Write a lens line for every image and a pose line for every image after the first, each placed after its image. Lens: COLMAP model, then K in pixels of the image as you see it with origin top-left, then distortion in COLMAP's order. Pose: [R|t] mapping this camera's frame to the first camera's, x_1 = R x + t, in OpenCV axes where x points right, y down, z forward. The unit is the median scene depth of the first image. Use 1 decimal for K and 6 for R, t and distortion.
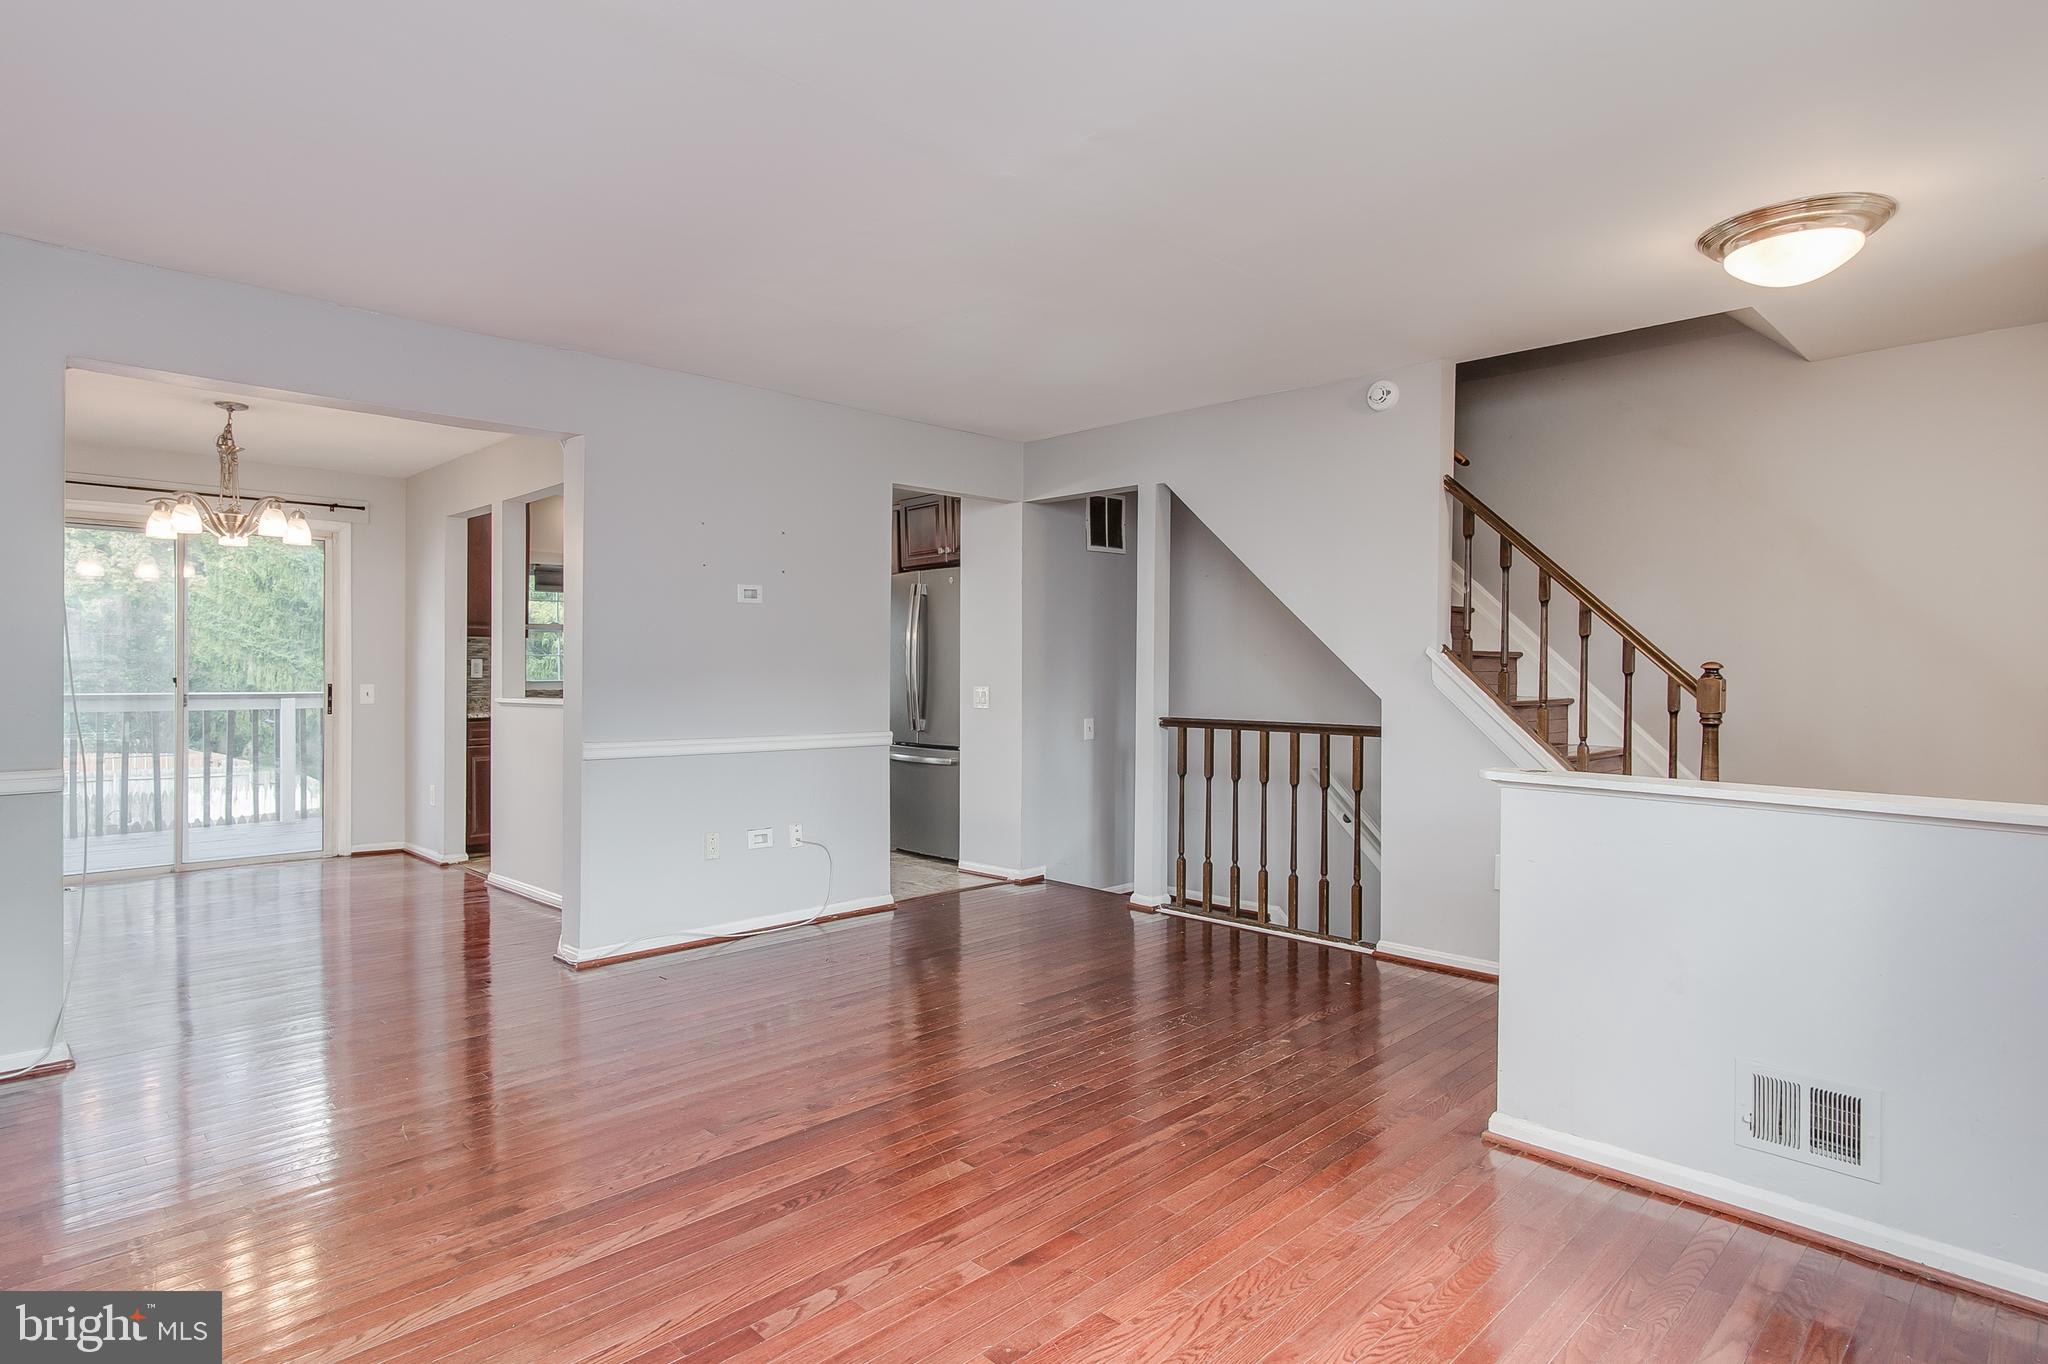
lens RADIAL K [[1093.7, 0, 1035.6], [0, 1093.7, 675.7], [0, 0, 1]] dist [0.004043, 0.001662]
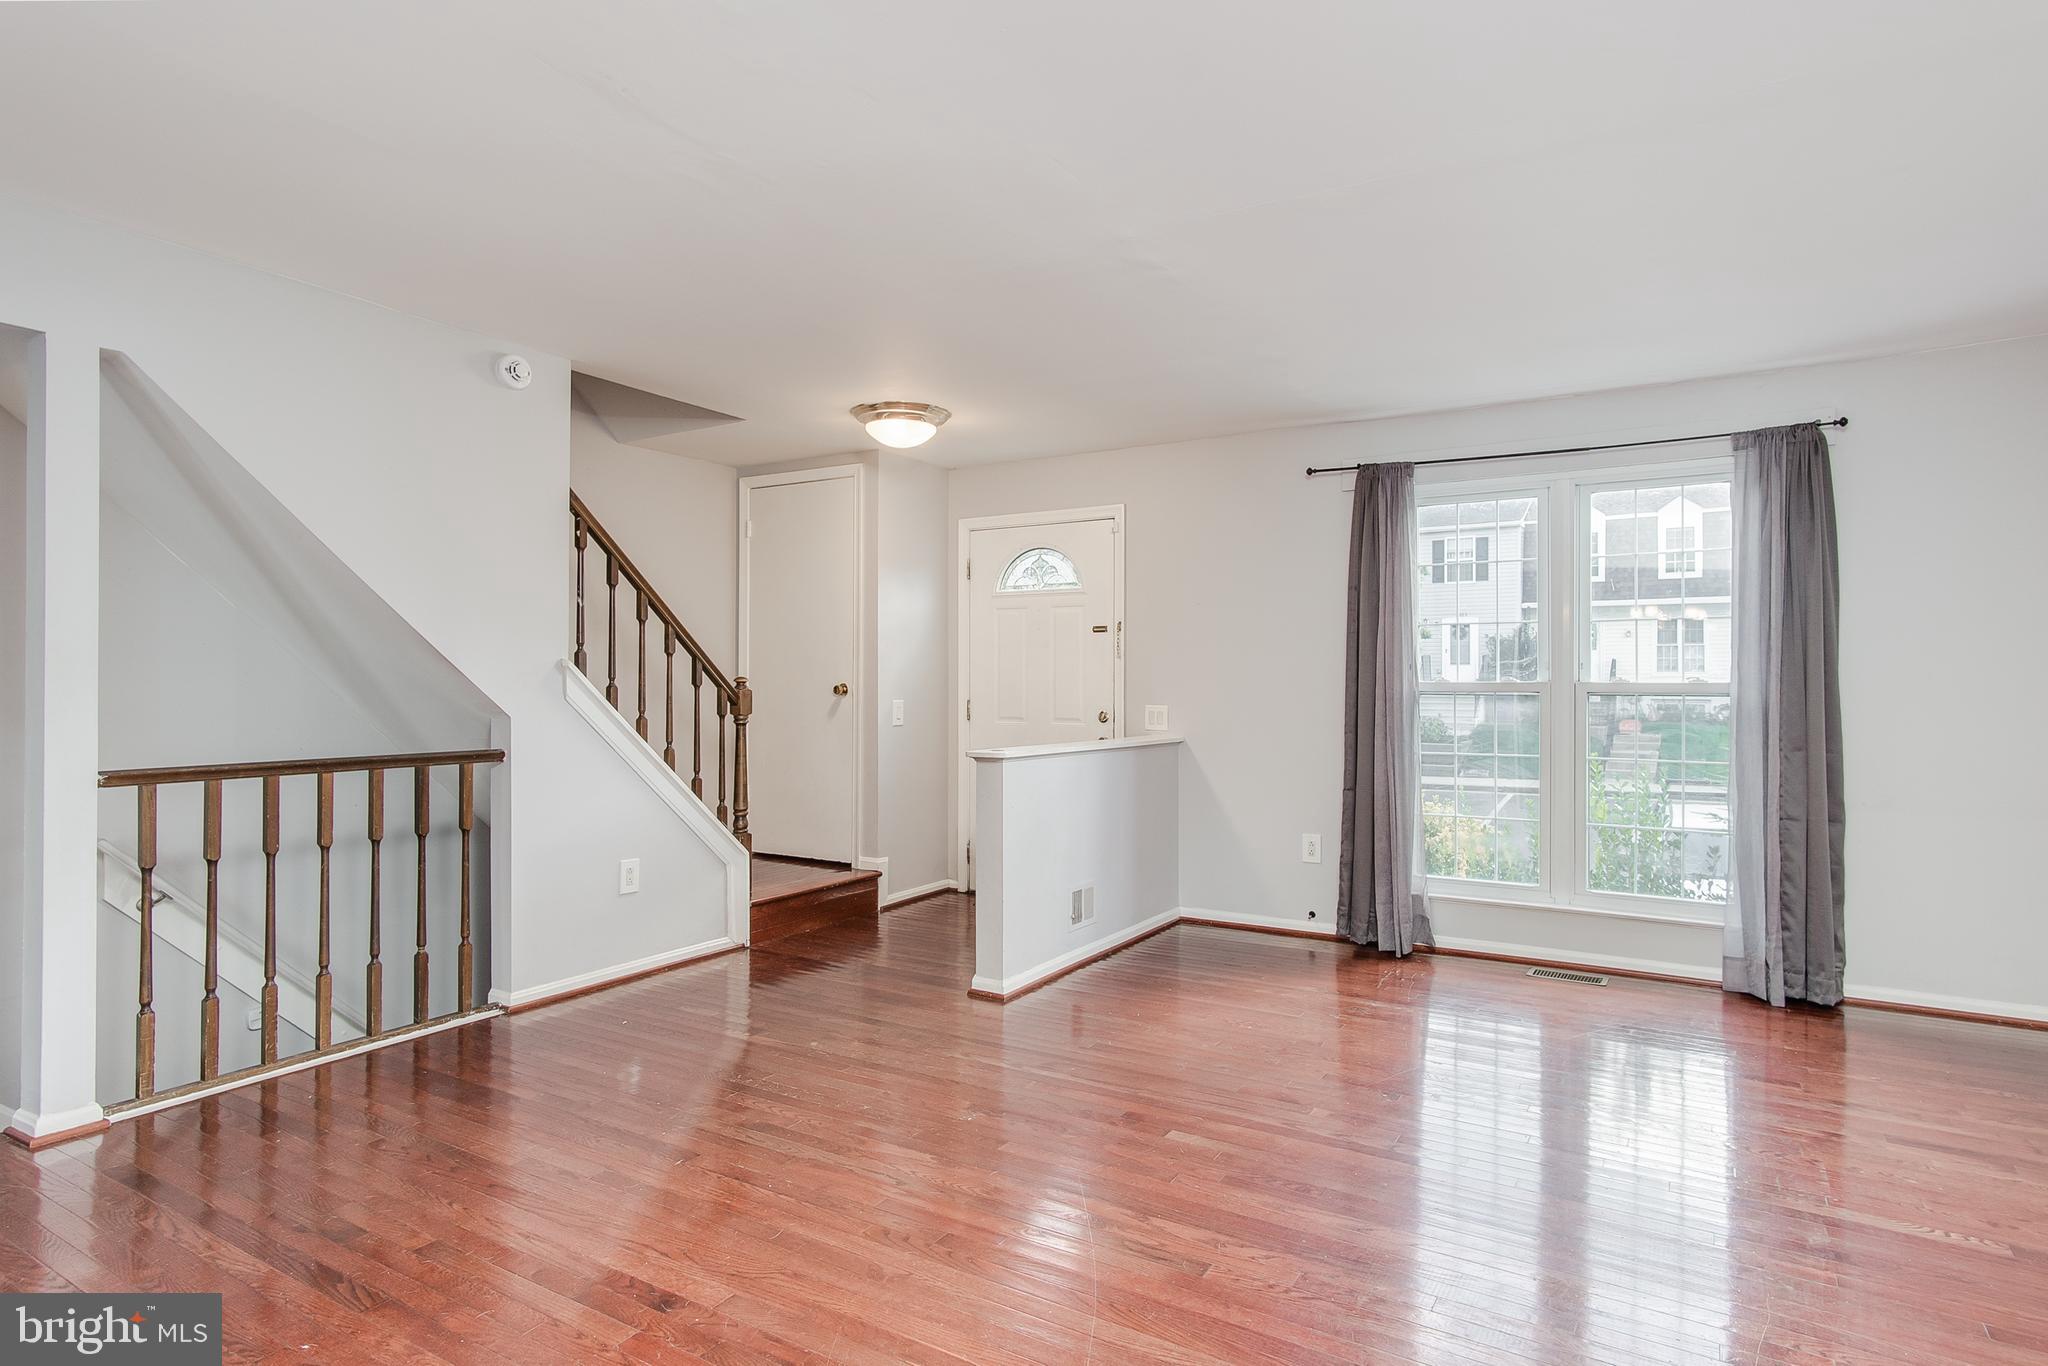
lens RADIAL K [[1093.7, 0, 1035.6], [0, 1093.7, 676.7], [0, 0, 1]] dist [0.004043, 0.001662]
pose [[-0.237575, -0.000910, 0.971369, -0.610366], [0.005881, 0.999980, 0.002375, -0.010354], [-0.971351, 0.006277, -0.237565, 0.768077]]
